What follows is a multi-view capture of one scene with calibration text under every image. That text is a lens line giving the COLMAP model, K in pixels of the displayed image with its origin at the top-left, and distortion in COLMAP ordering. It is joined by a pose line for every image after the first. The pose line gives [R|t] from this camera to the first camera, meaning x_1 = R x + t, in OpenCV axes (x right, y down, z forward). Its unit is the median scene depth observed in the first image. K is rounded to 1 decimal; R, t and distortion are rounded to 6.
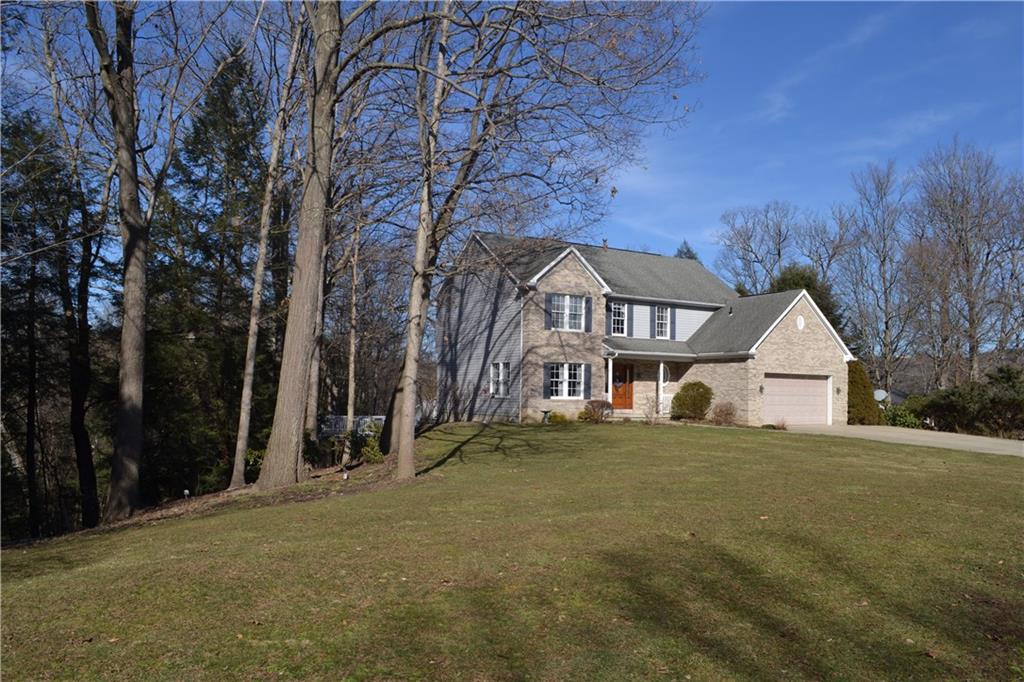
lens RADIAL K [[817.0, 0, 512.4], [0, 817.0, 341.5], [0, 0, 1]] dist [-0.073345, 0.007014]
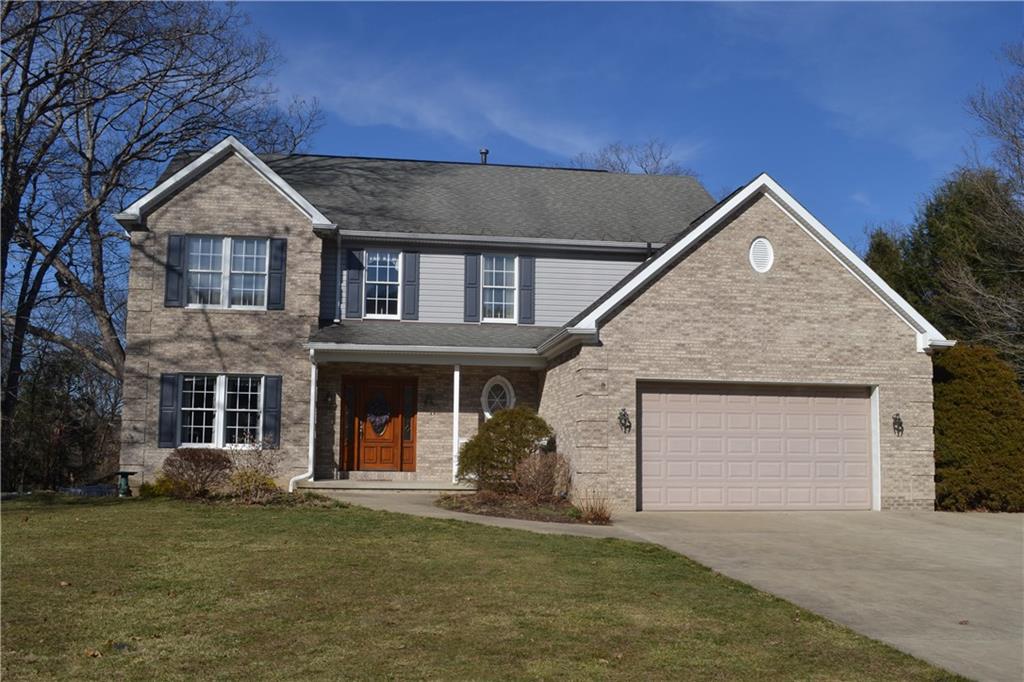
lens RADIAL K [[970.1, 0, 512.0], [0, 970.1, 339.1], [0, 0, 1]] dist [-0.070940, 0.000000]
pose [[0.923022, -0.055840, -0.380672, 0.419469], [0.029404, 0.996756, -0.074915, 0.050506], [0.383621, 0.057955, 0.921670, 0.504540]]
